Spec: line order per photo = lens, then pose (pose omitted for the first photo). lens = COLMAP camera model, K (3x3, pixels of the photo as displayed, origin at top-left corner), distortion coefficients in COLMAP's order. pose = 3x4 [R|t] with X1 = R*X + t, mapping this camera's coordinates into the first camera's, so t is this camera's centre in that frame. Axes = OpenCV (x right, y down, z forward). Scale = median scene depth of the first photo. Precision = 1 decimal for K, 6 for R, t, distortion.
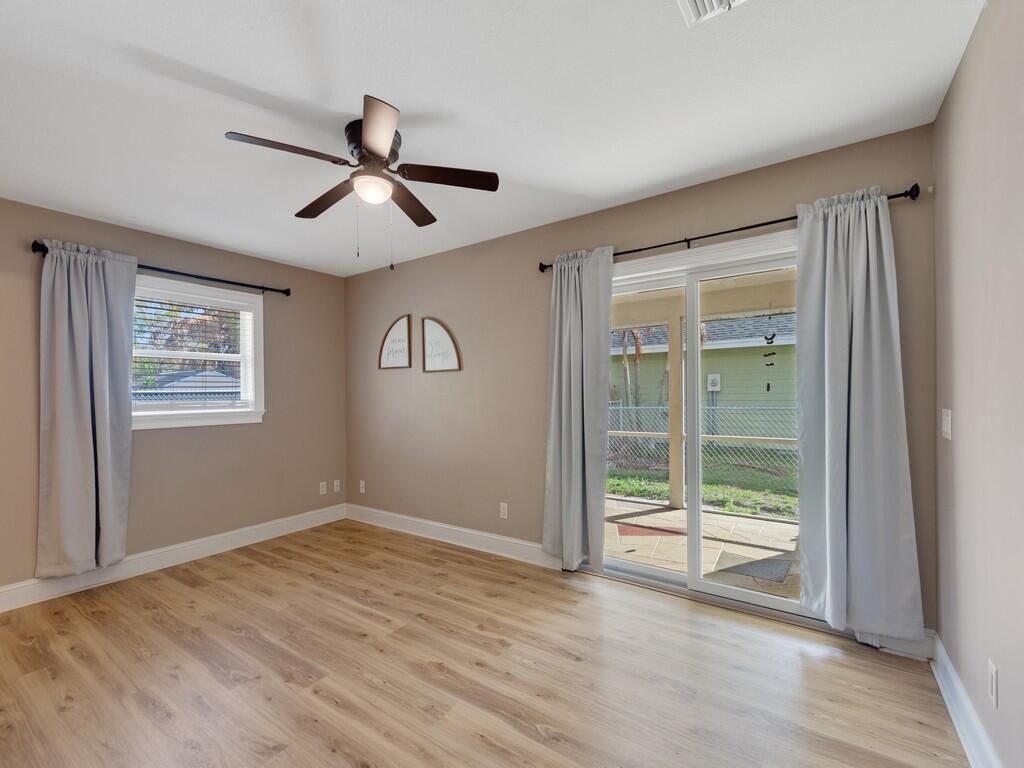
lens RADIAL K [[449.0, 0, 508.8], [0, 449.0, 392.6], [0, 0, 1]] dist [0.012182, -0.005449]
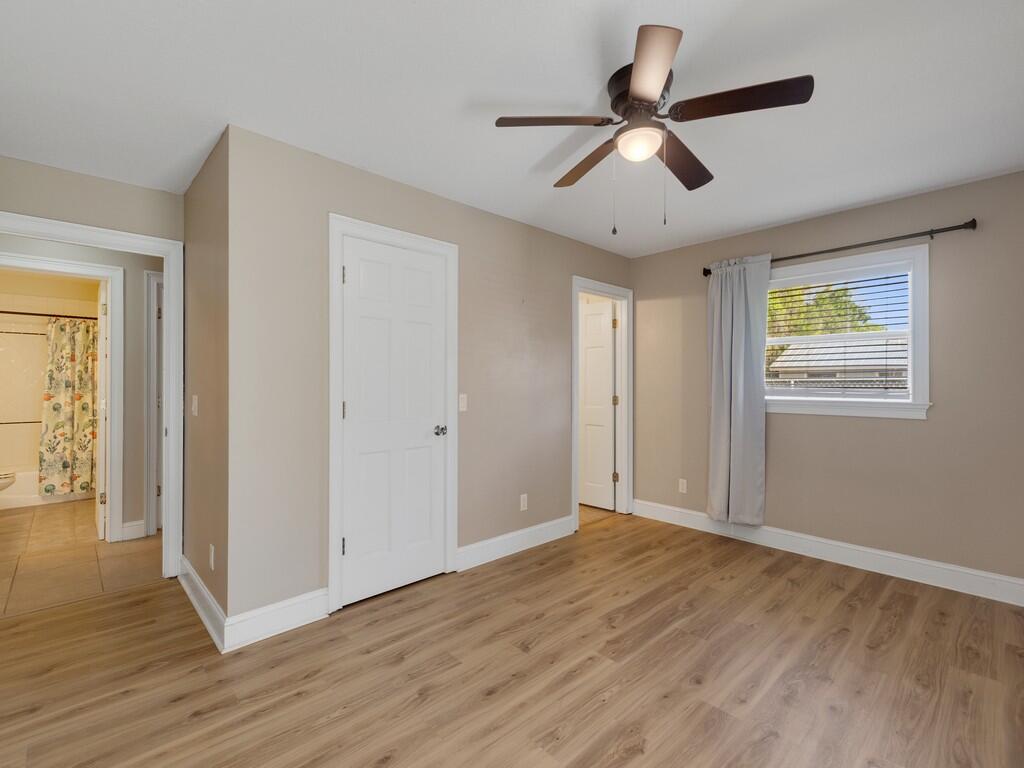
lens RADIAL K [[474.1, 0, 508.8], [0, 474.1, 381.0], [0, 0, 1]] dist [0.006078, -0.004072]
pose [[-0.229242, 0.002828, -0.973365, 0.450540], [-0.002653, 0.999990, 0.003530, 0.004003], [0.973366, 0.003392, -0.229233, 0.682181]]
